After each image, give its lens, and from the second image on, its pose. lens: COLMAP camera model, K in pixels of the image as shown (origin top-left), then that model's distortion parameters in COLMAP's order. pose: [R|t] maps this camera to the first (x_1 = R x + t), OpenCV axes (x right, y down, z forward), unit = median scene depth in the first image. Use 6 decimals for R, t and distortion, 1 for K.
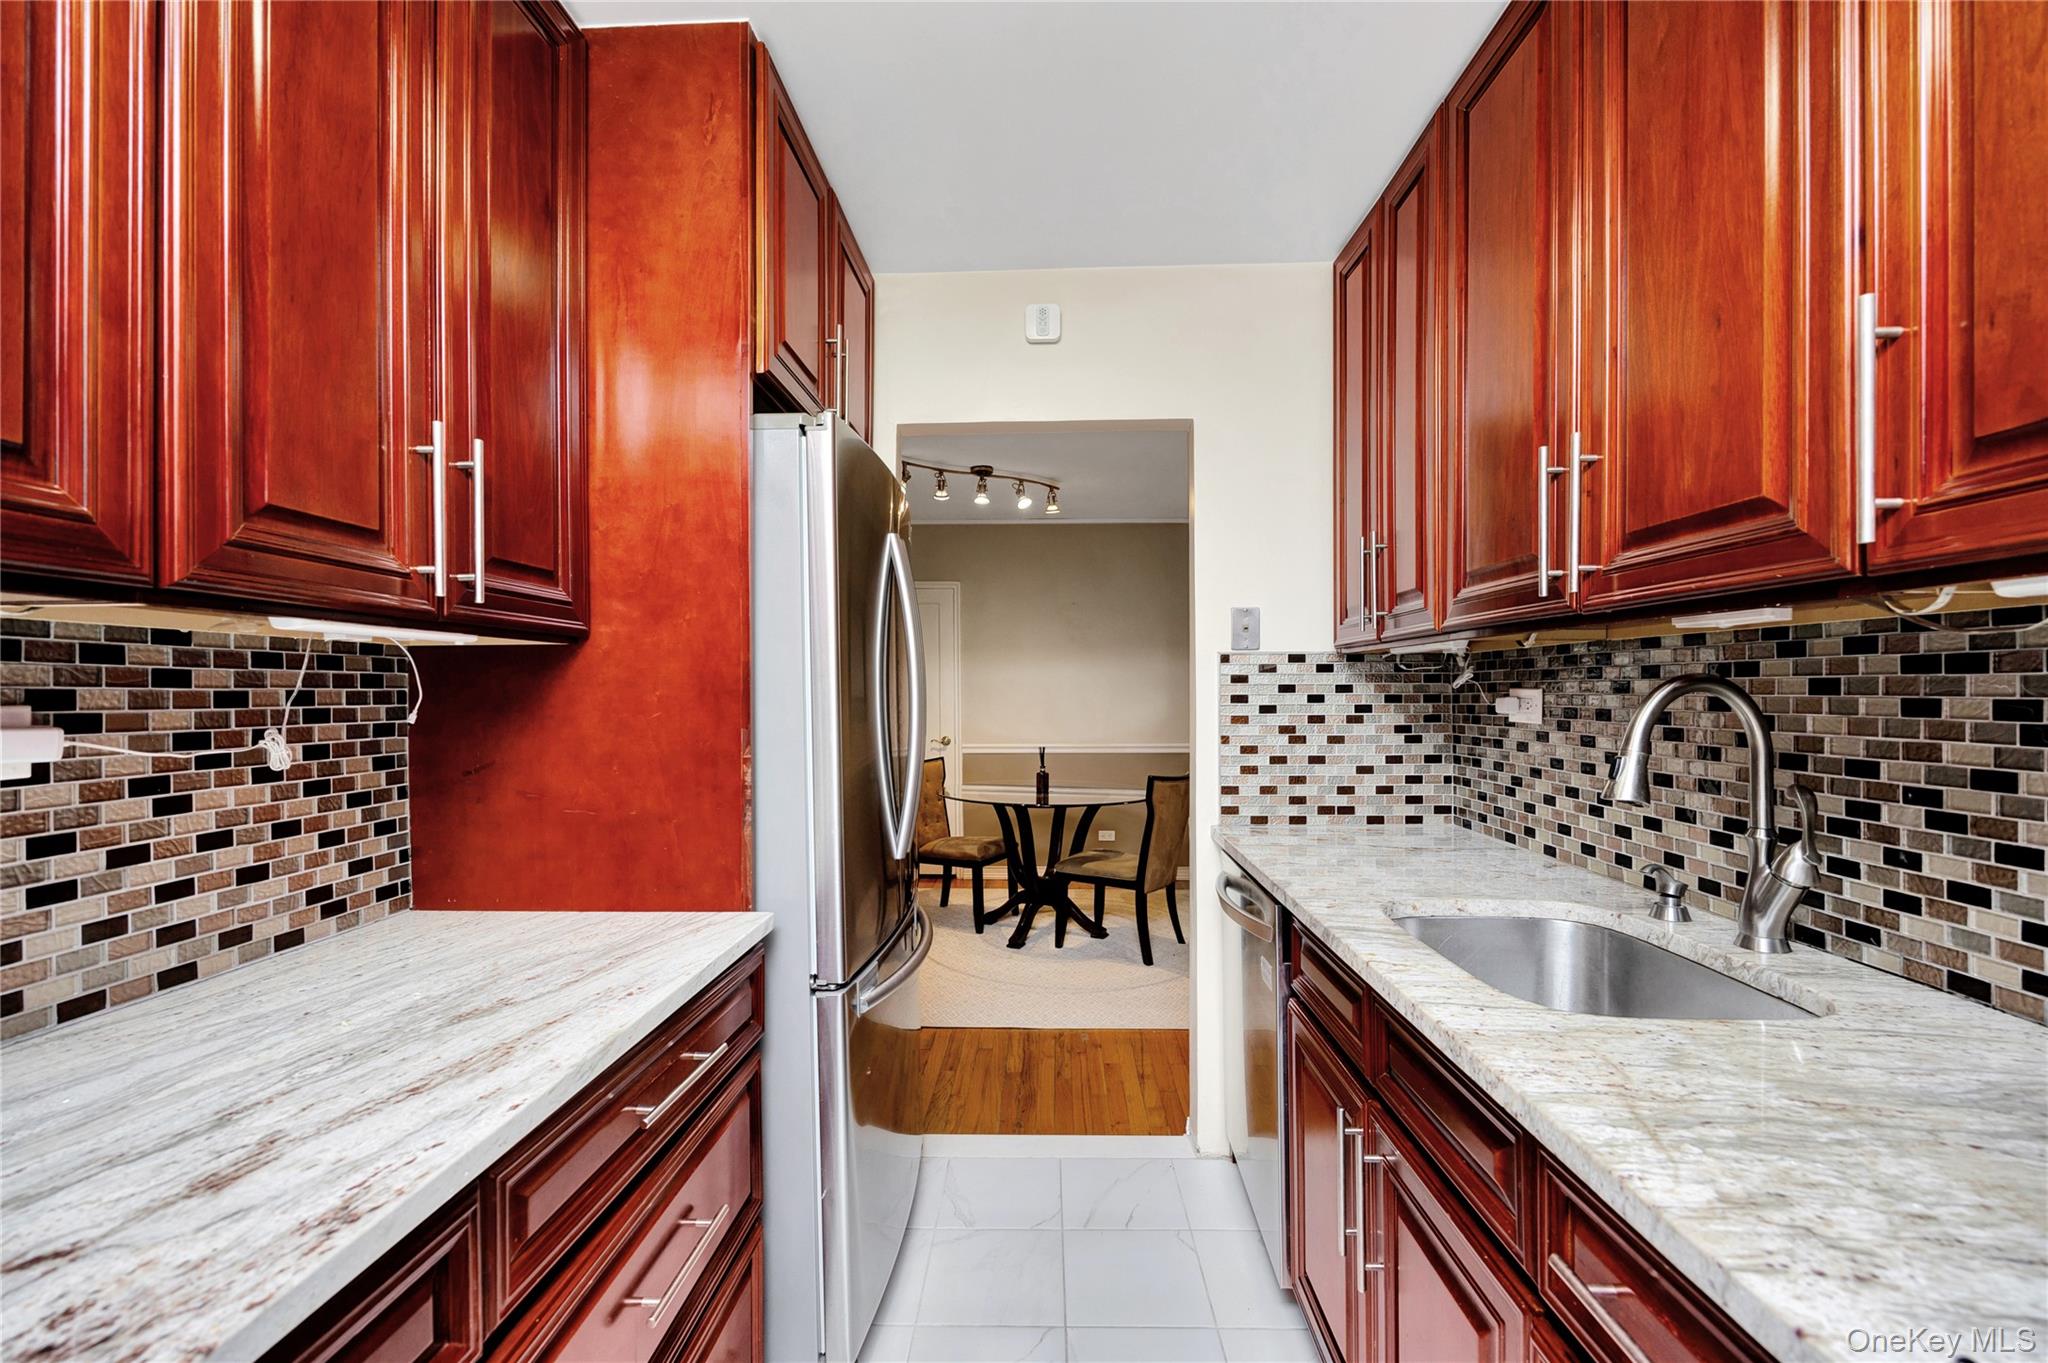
lens RADIAL K [[832.9, 0, 1024.4], [0, 832.9, 692.3], [0, 0, 1]] dist [-0.004301, 0.000066]
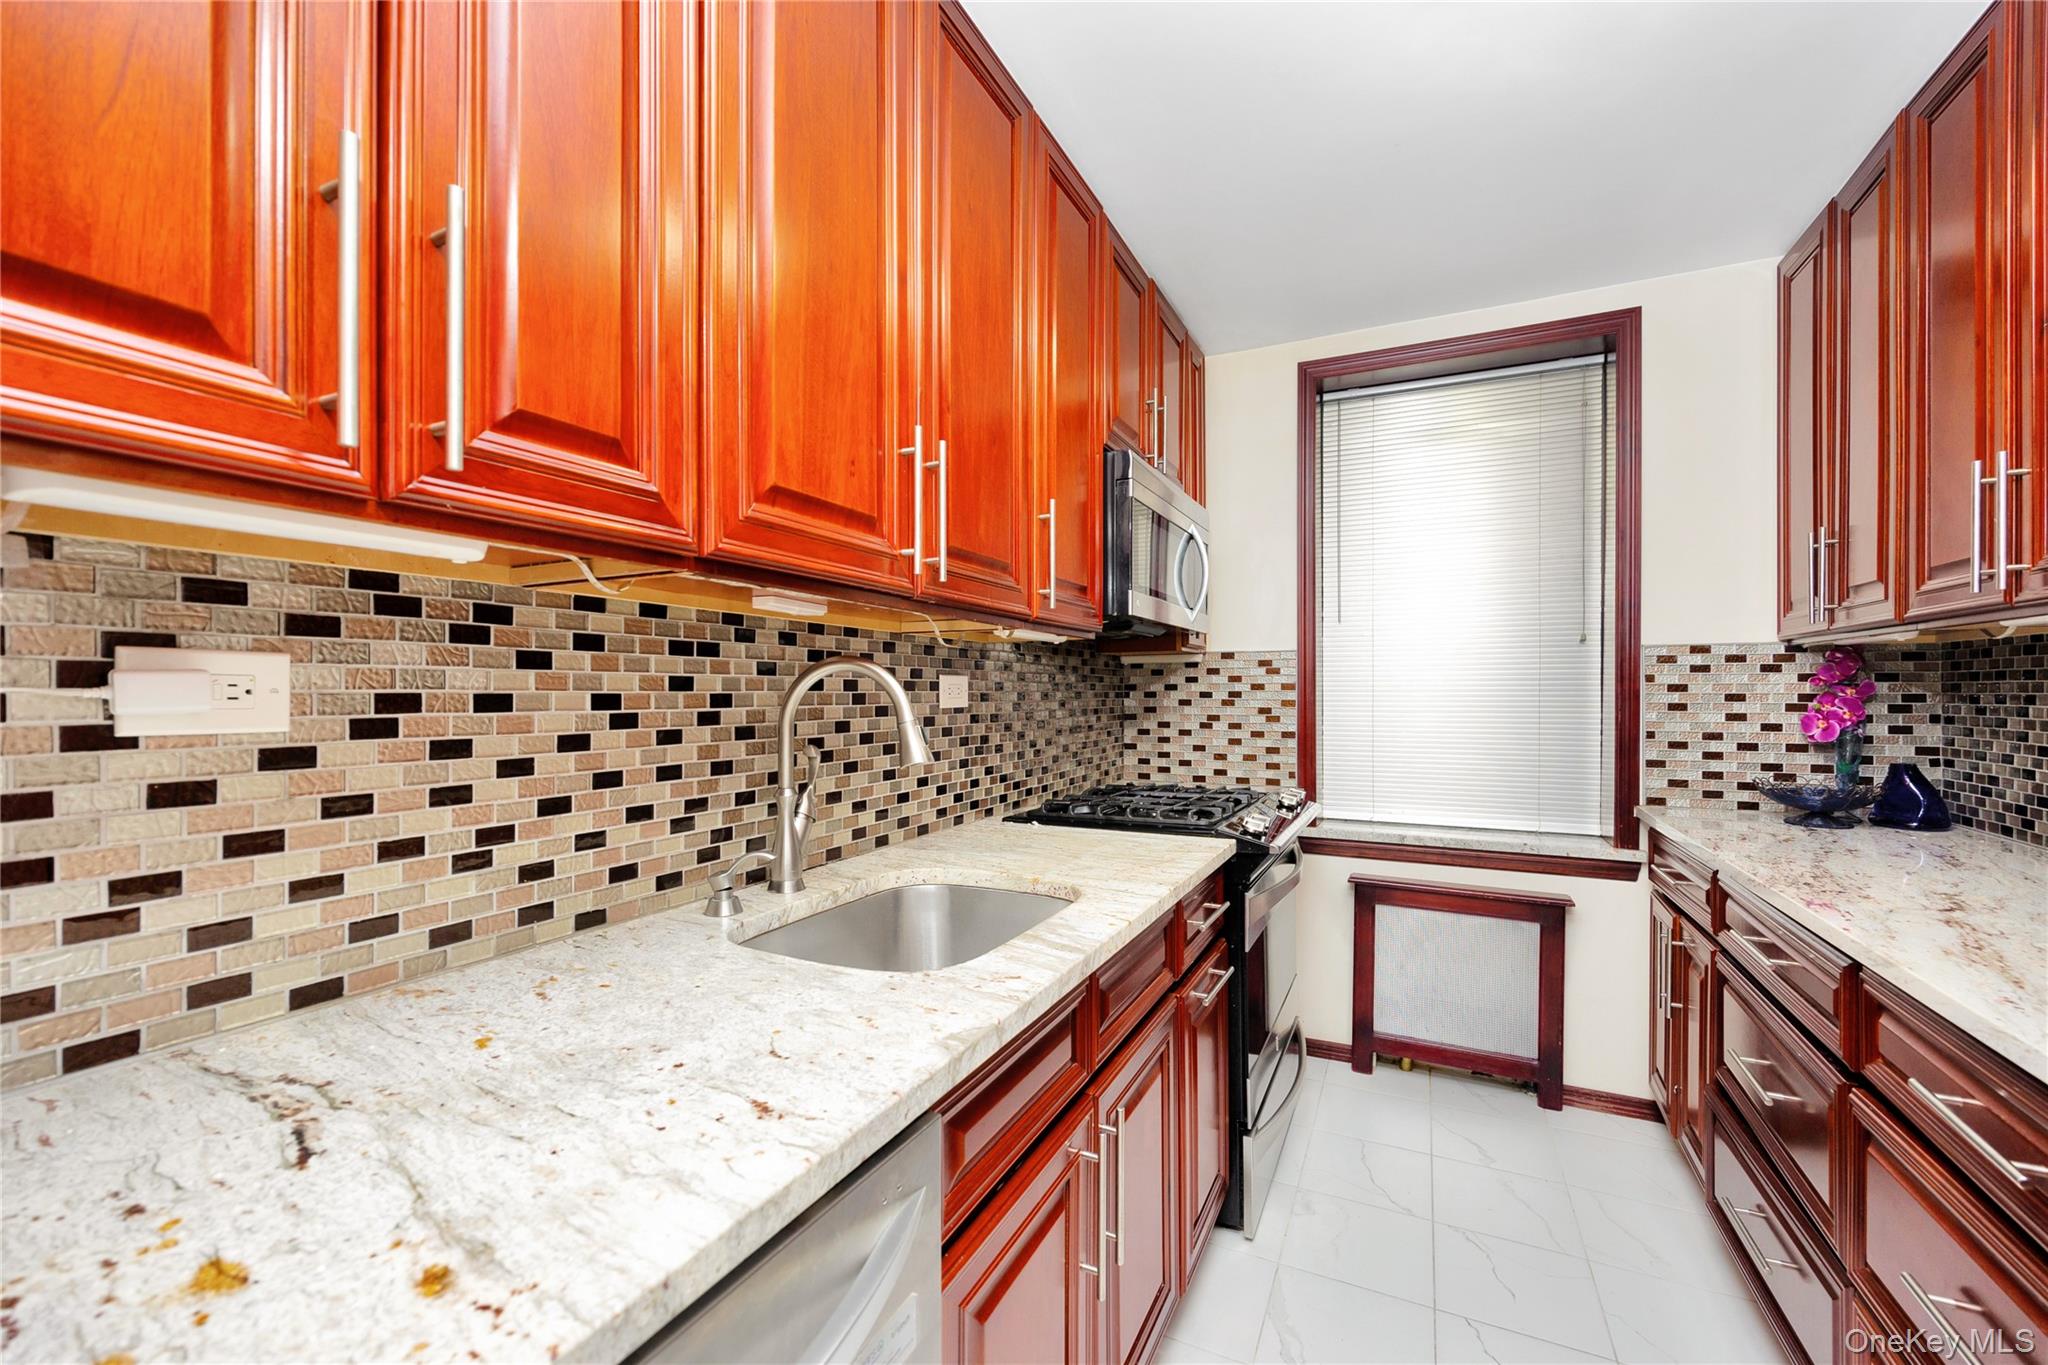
lens RADIAL K [[832.9, 0, 1024.4], [0, 832.9, 693.3], [0, 0, 1]] dist [-0.004301, 0.000066]
pose [[-0.912707, 0.004534, 0.408590, 0.113901], [0.005889, 0.999981, 0.002057, 0.034332], [-0.408573, 0.004284, -0.912716, 2.297746]]
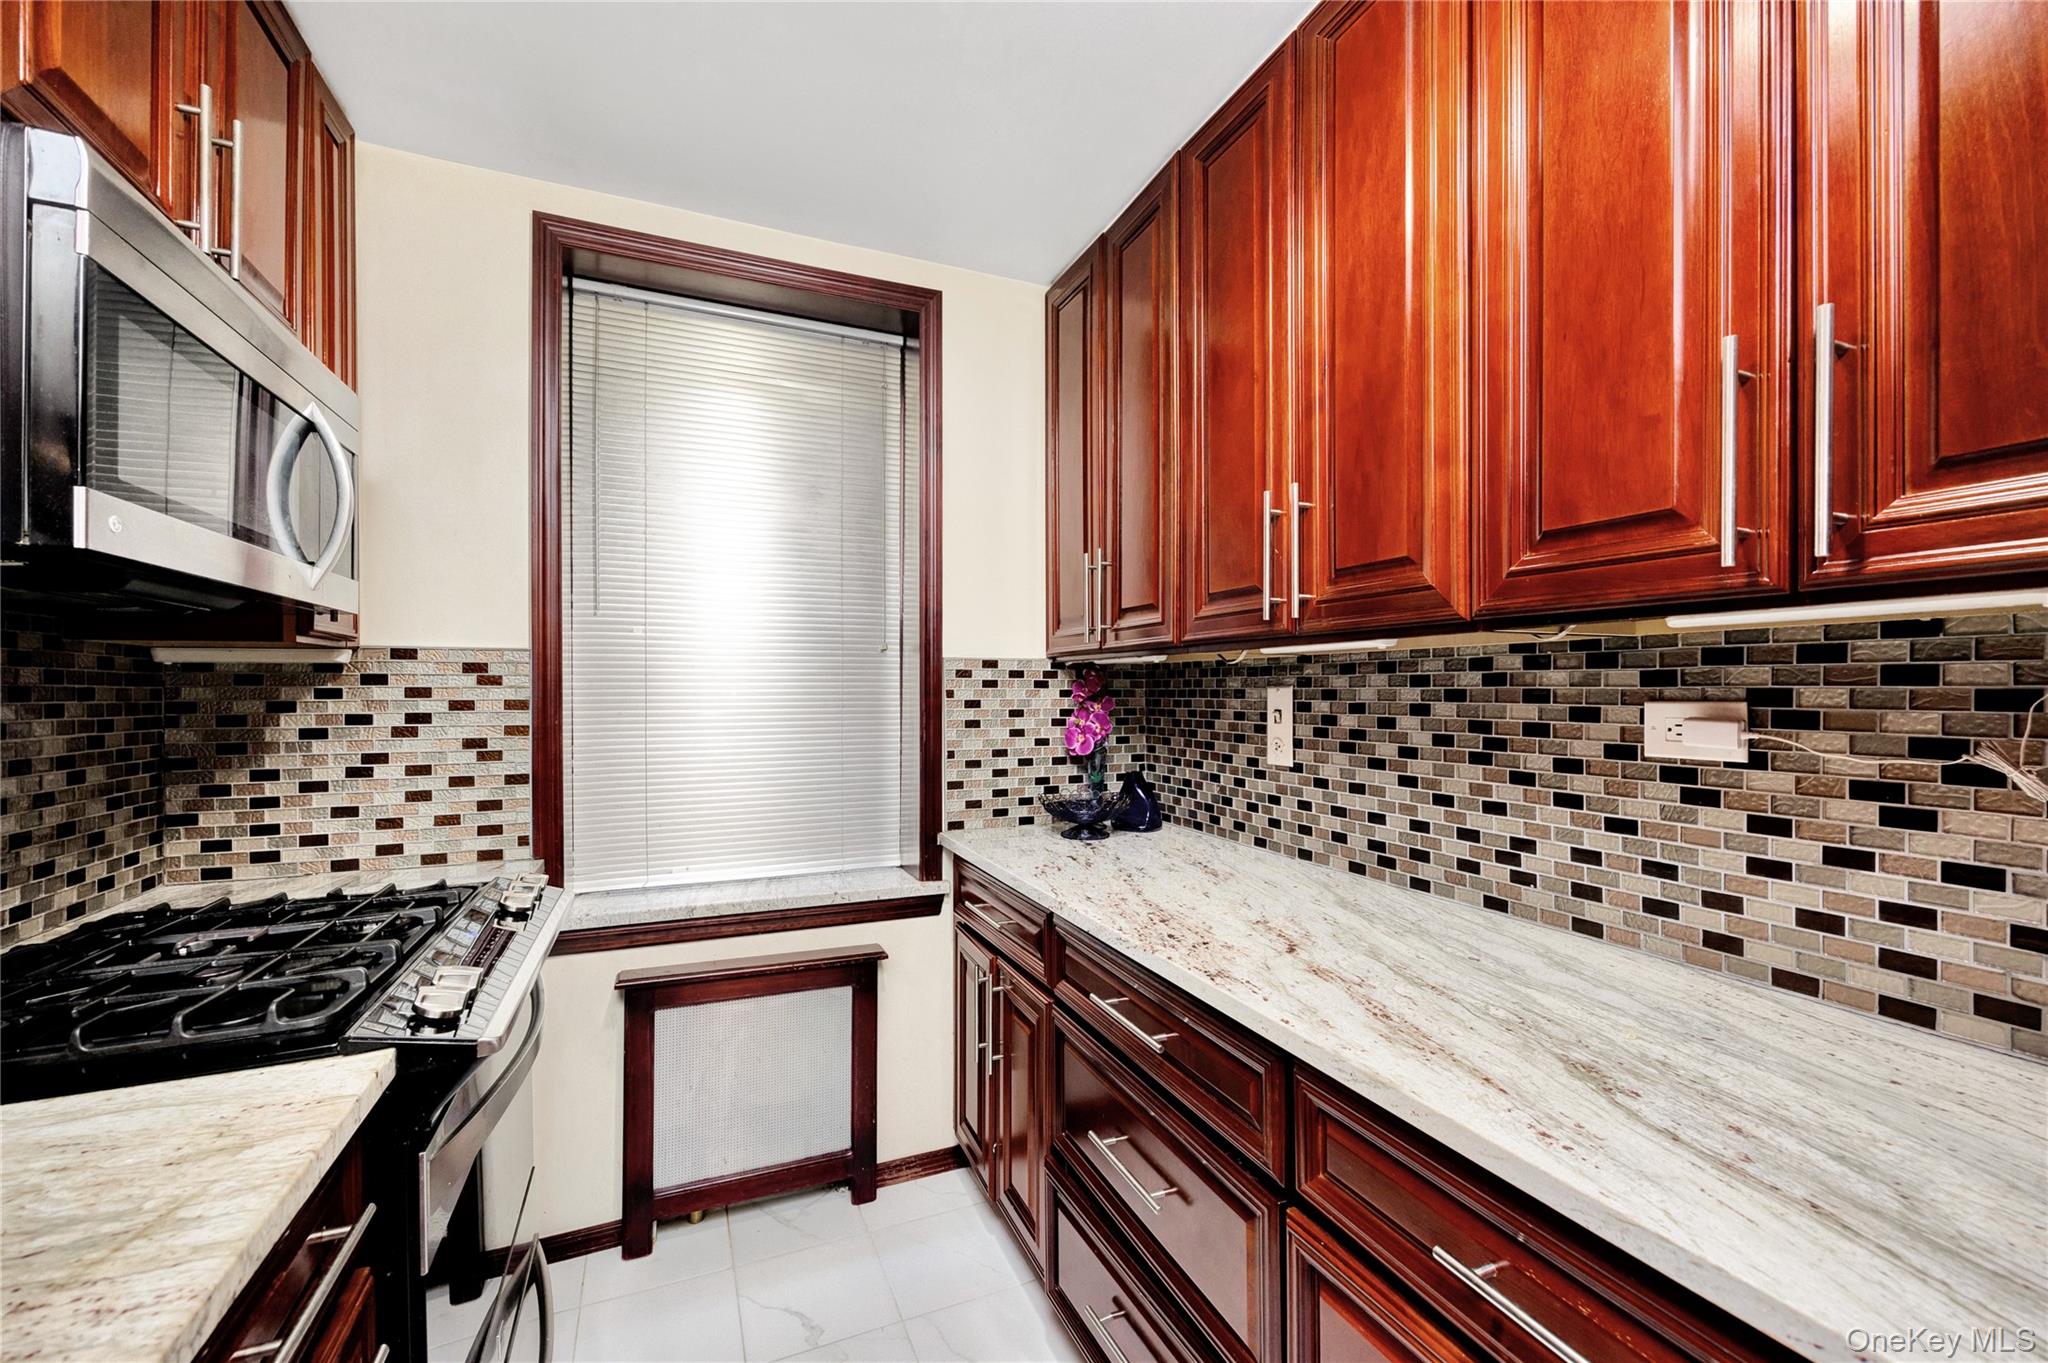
lens RADIAL K [[832.9, 0, 1024.4], [0, 832.9, 692.3], [0, 0, 1]] dist [-0.004301, 0.000066]
pose [[-0.907128, 0.006985, -0.420796, 0.207690], [0.005313, 0.999973, 0.005147, -0.008207], [0.420821, 0.002433, -0.907141, 1.475567]]
